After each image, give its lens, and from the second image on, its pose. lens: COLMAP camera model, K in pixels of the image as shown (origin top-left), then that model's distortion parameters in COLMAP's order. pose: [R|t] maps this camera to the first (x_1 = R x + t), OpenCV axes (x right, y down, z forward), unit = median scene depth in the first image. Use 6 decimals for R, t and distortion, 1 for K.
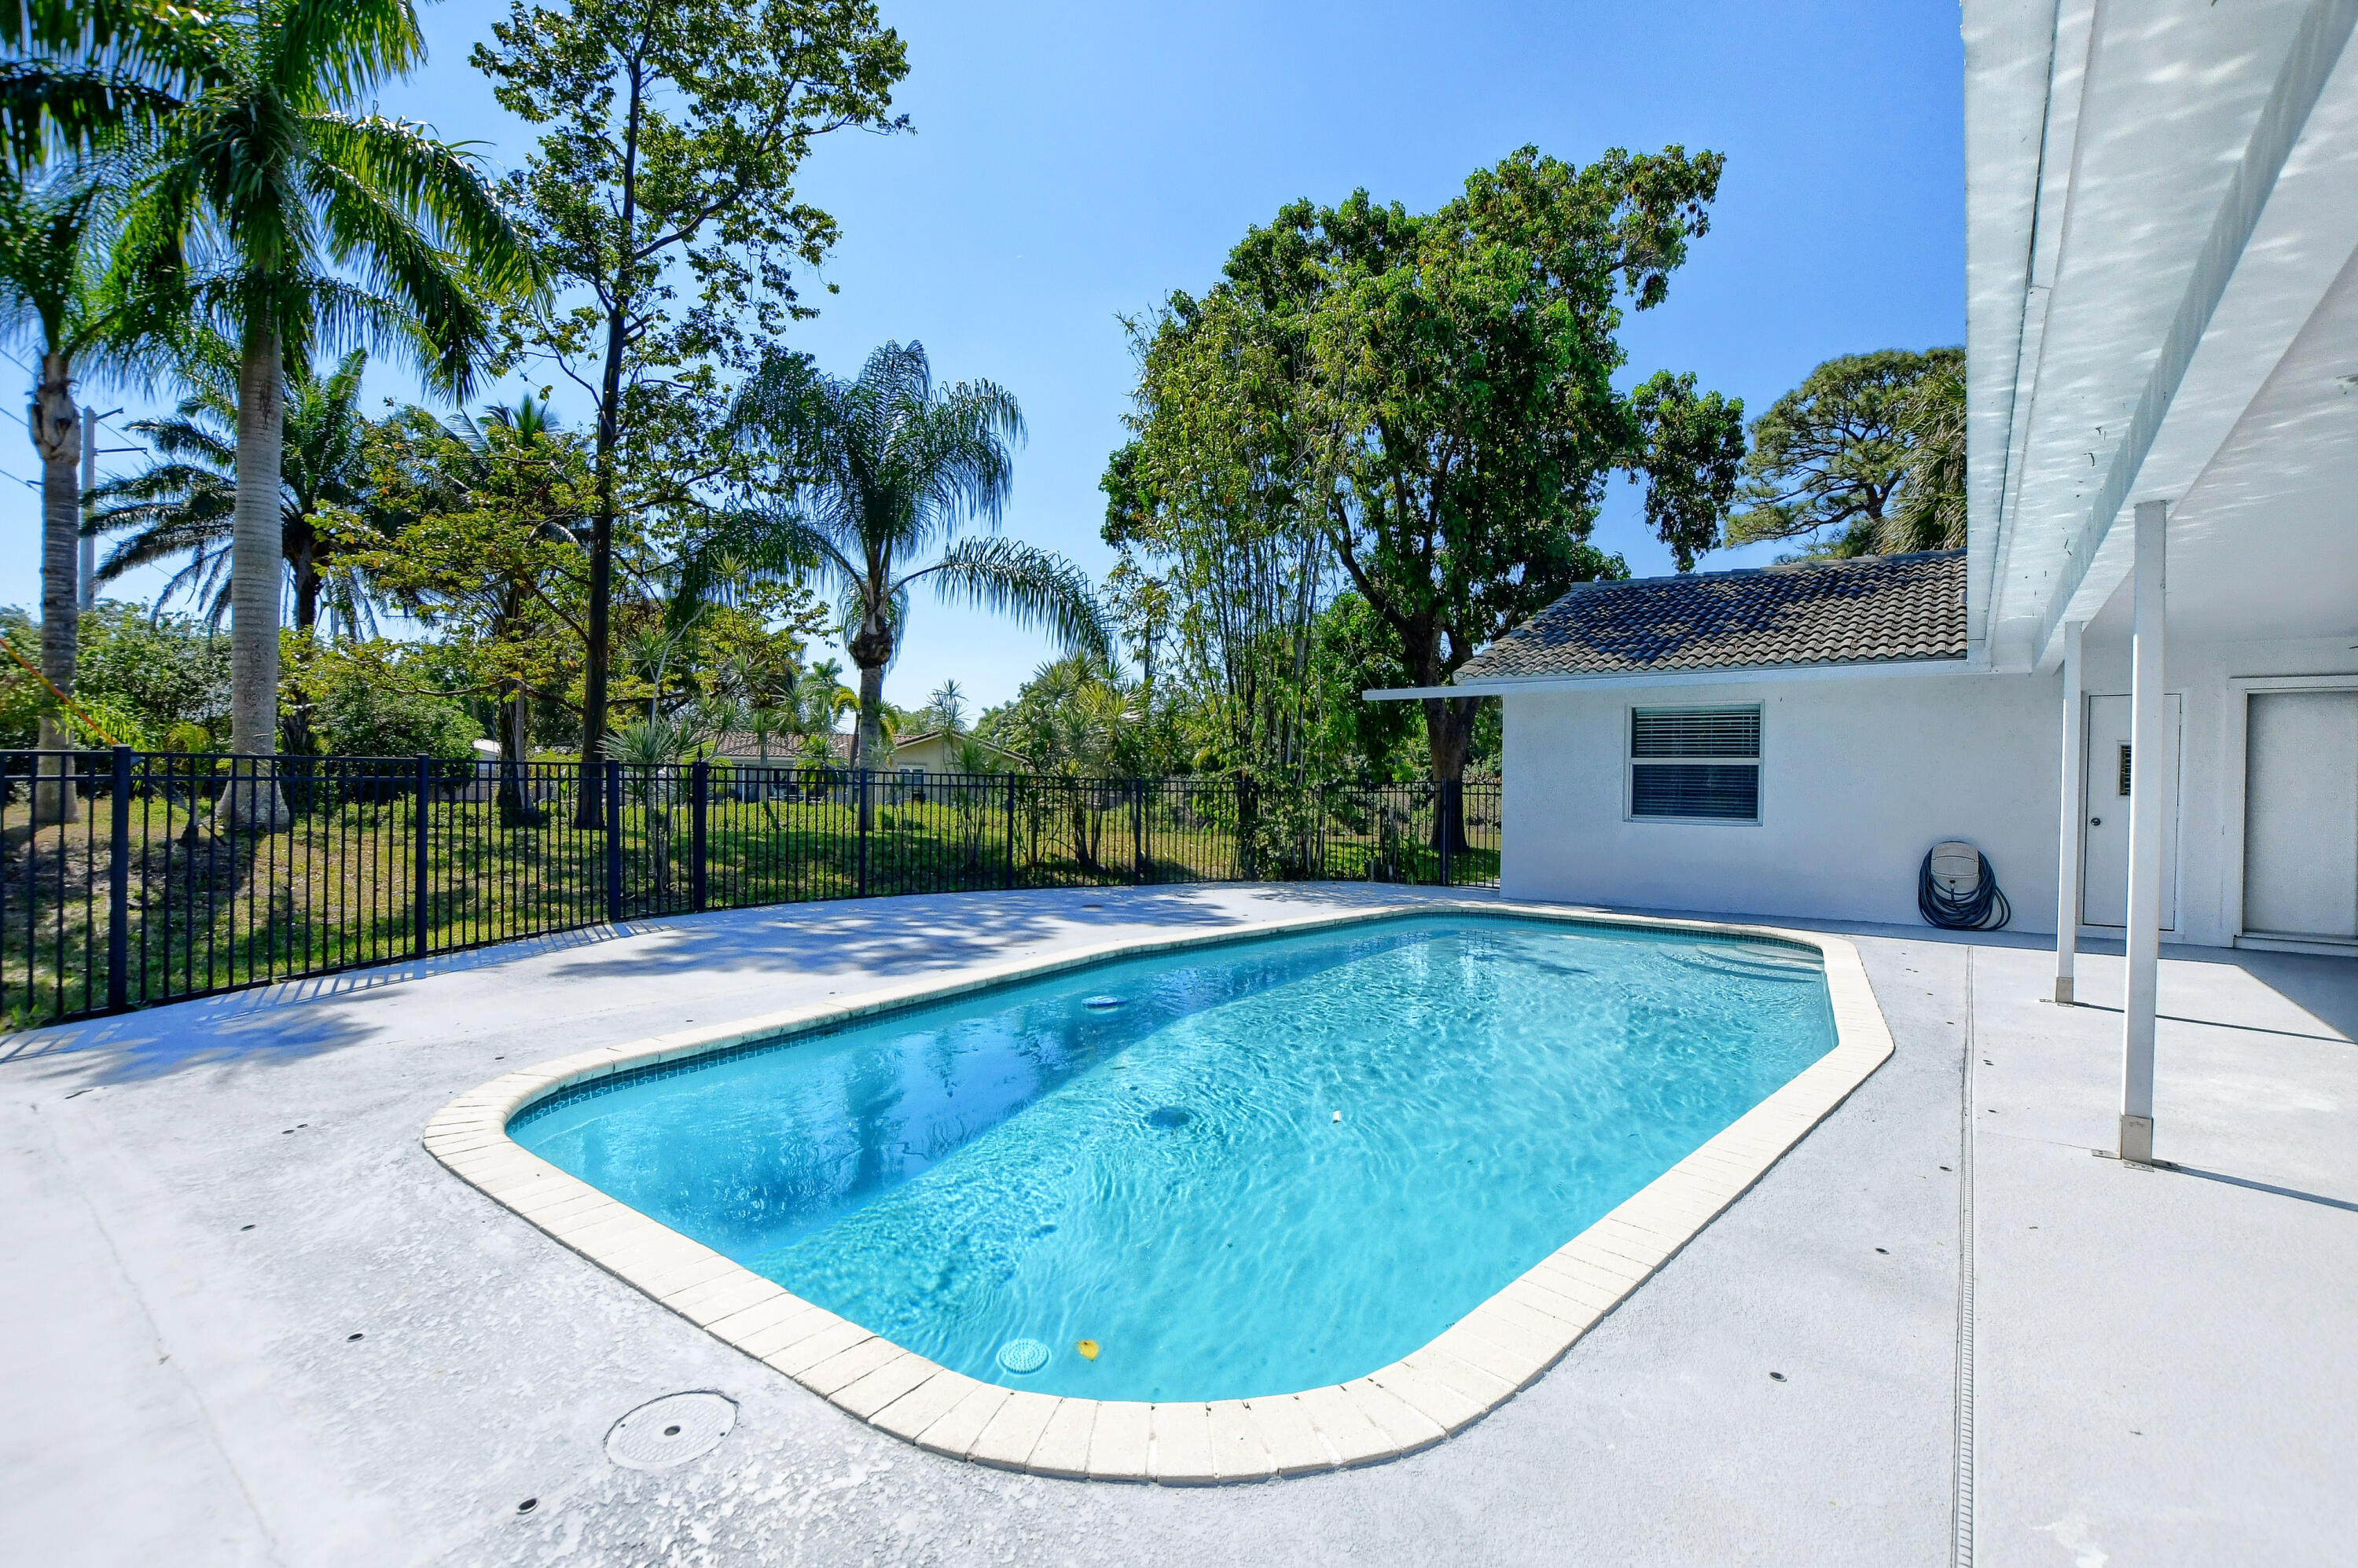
lens RADIAL K [[1063.0, 0, 1172.1], [0, 1063.0, 786.3], [0, 0, 1]] dist [-0.020989, -0.000206]
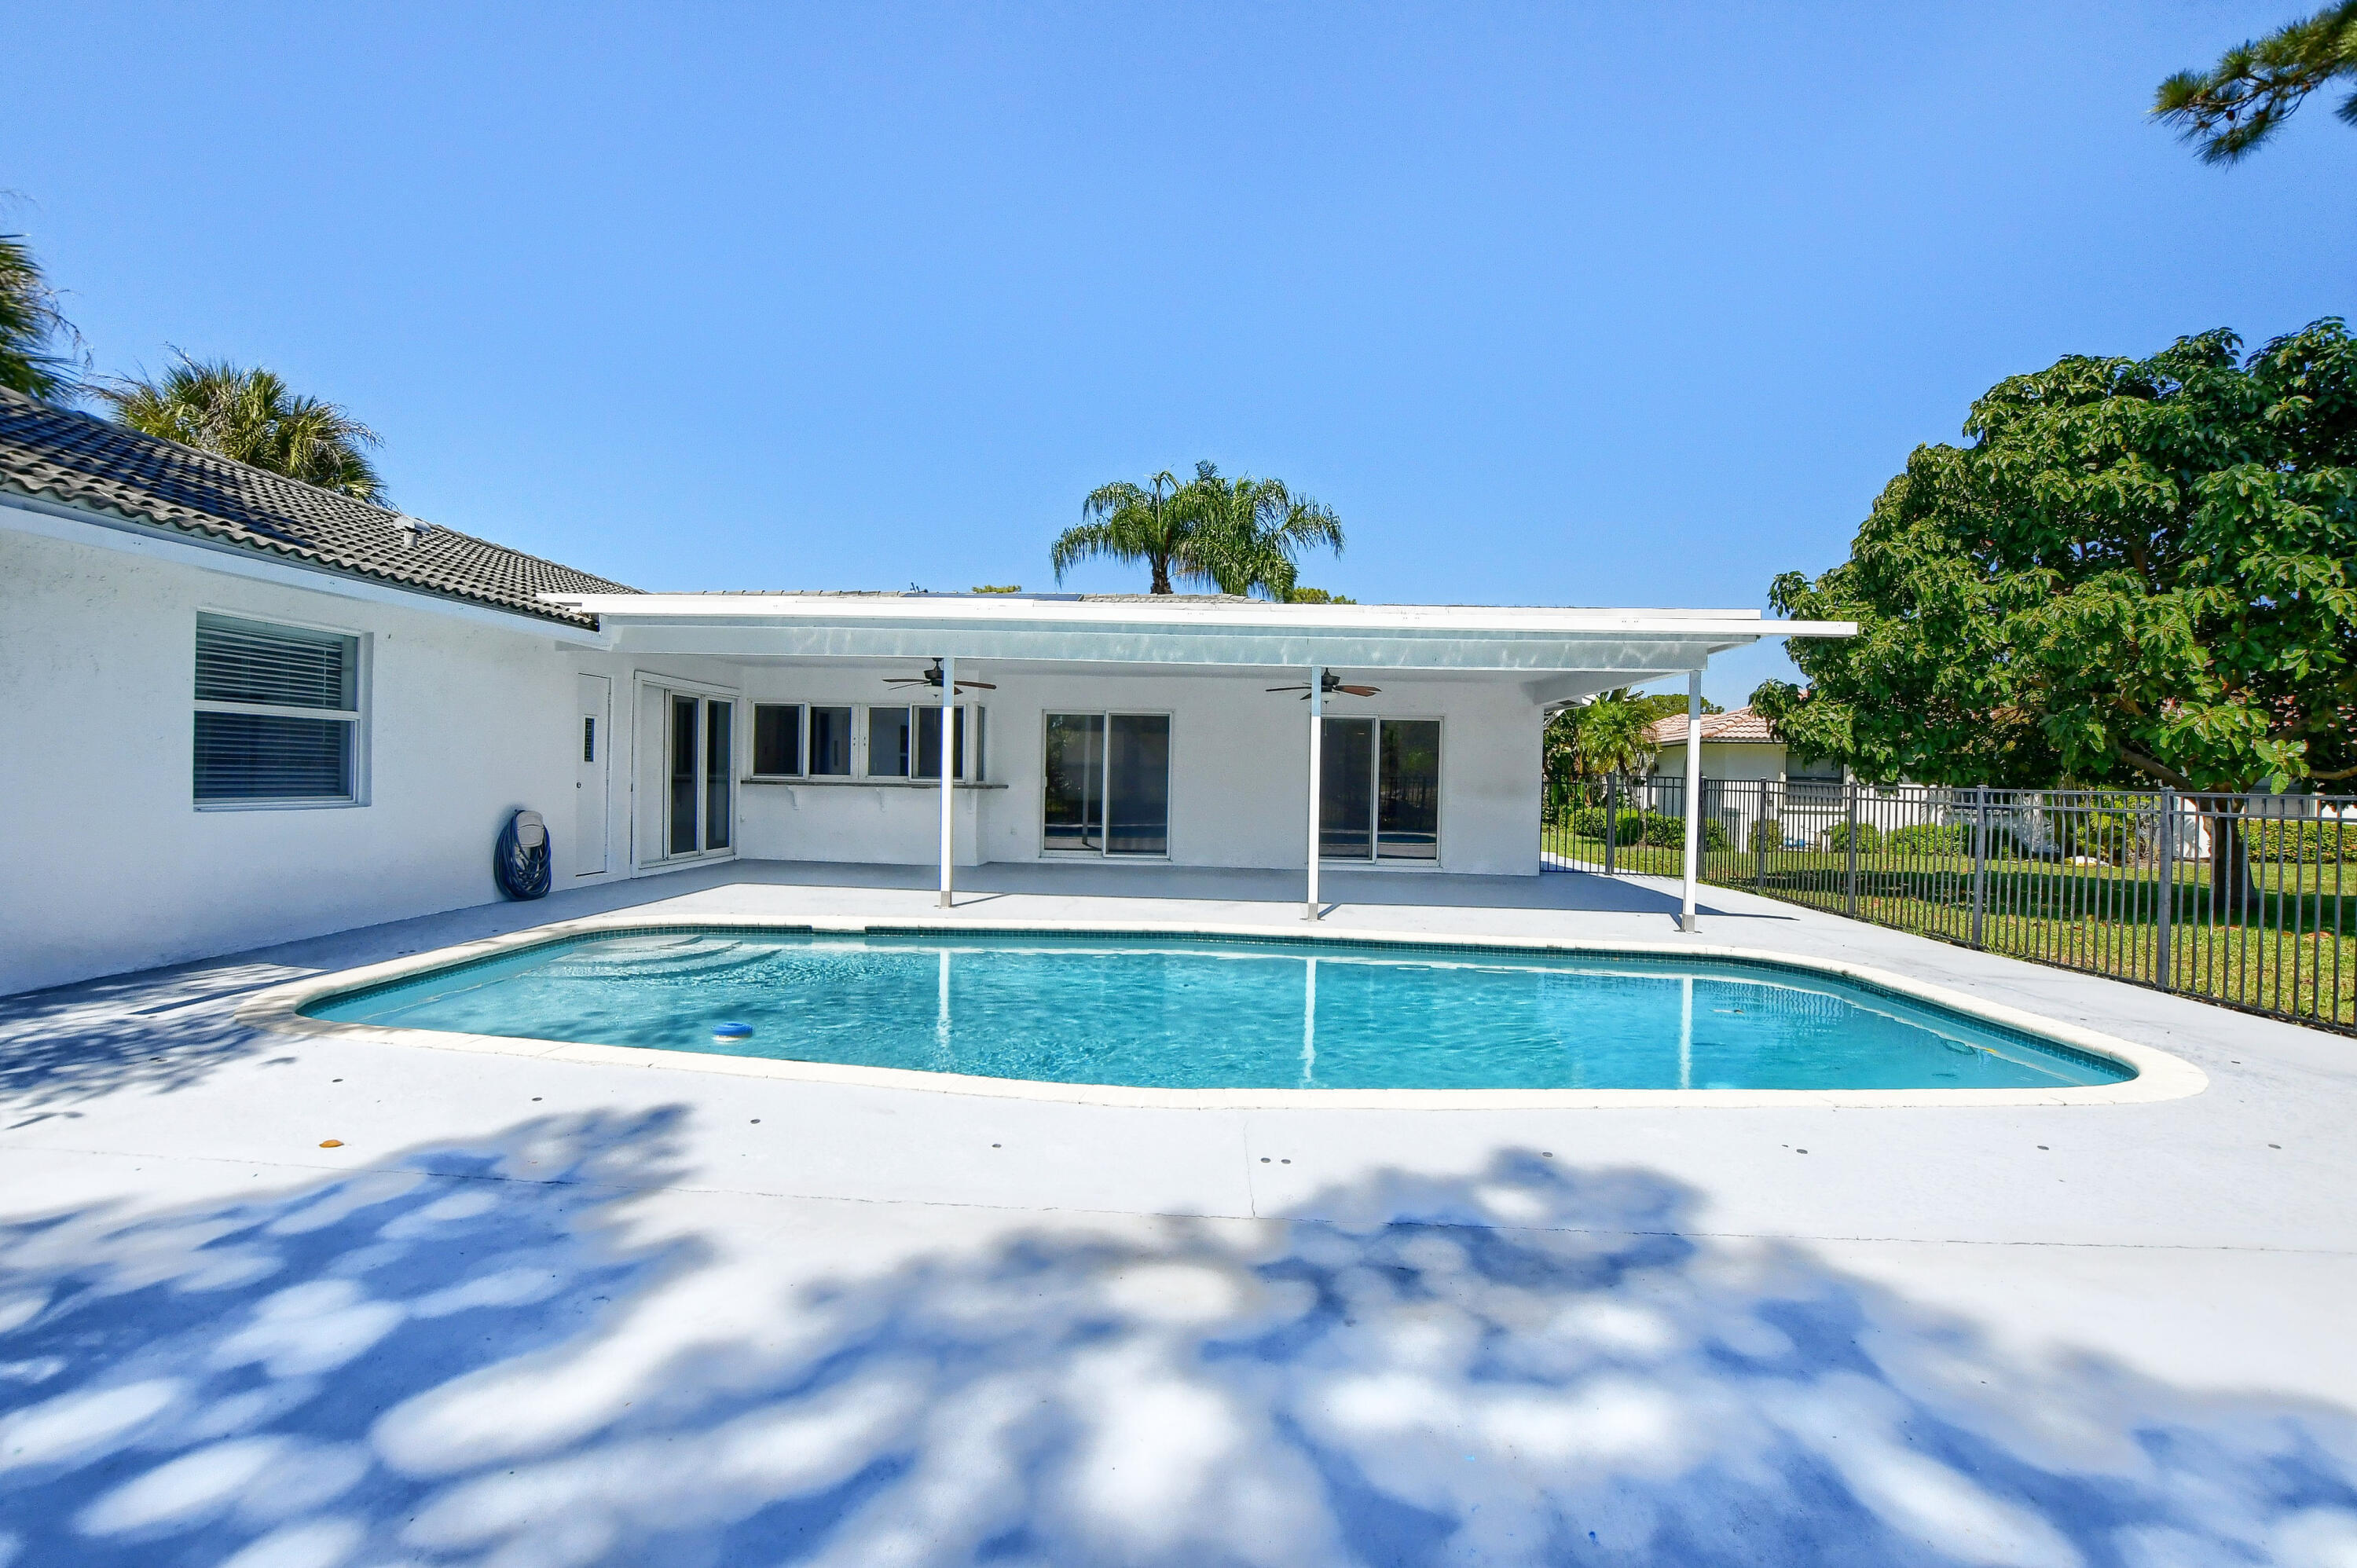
lens RADIAL K [[1057.9, 0, 1174.3], [0, 1057.9, 785.7], [0, 0, 1]] dist [-0.025160, 0.000357]
pose [[-0.554078, -0.041677, 0.831421, -0.351590], [-0.034164, 0.999043, 0.027312, -0.014611], [-0.831763, -0.013271, -0.554972, 0.920244]]
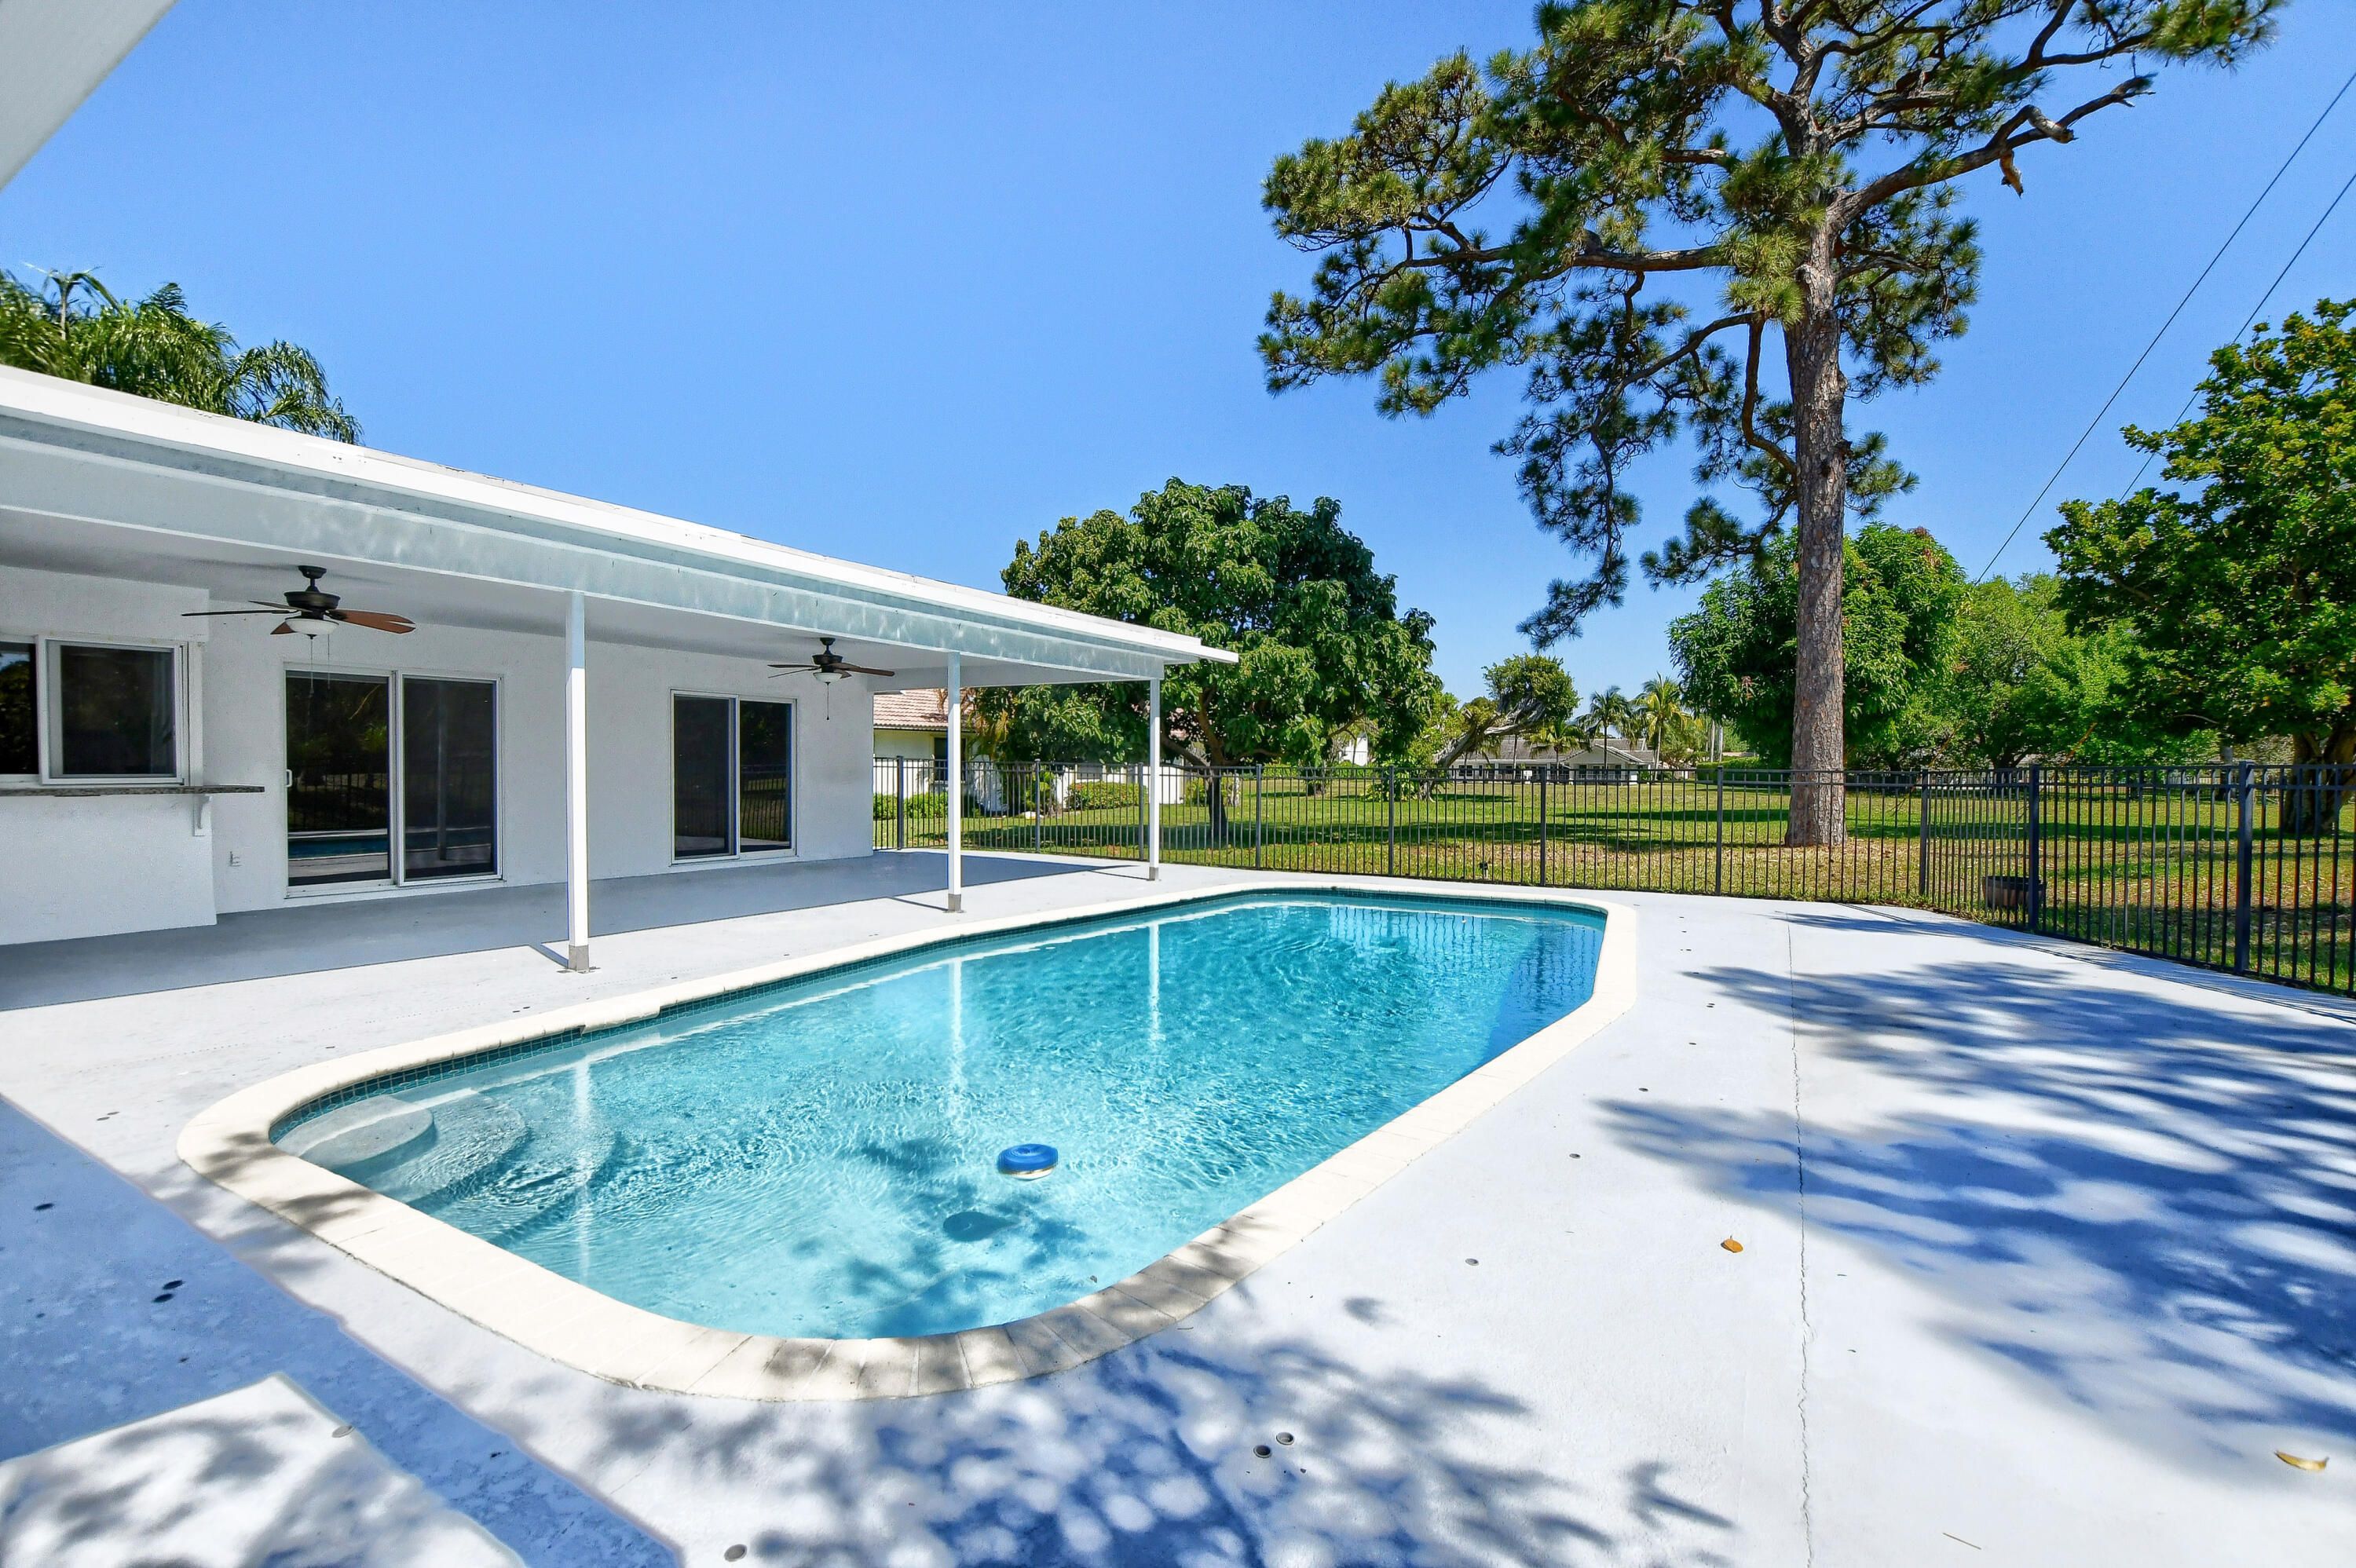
lens RADIAL K [[1057.4, 0, 1173.8], [0, 1057.4, 785.7], [0, 0, 1]] dist [-0.025160, 0.000357]
pose [[-0.992995, -0.027265, -0.114964, 0.232699], [-0.028934, 0.999498, 0.012881, -0.001468], [0.114555, 0.016117, -0.993286, 1.208182]]
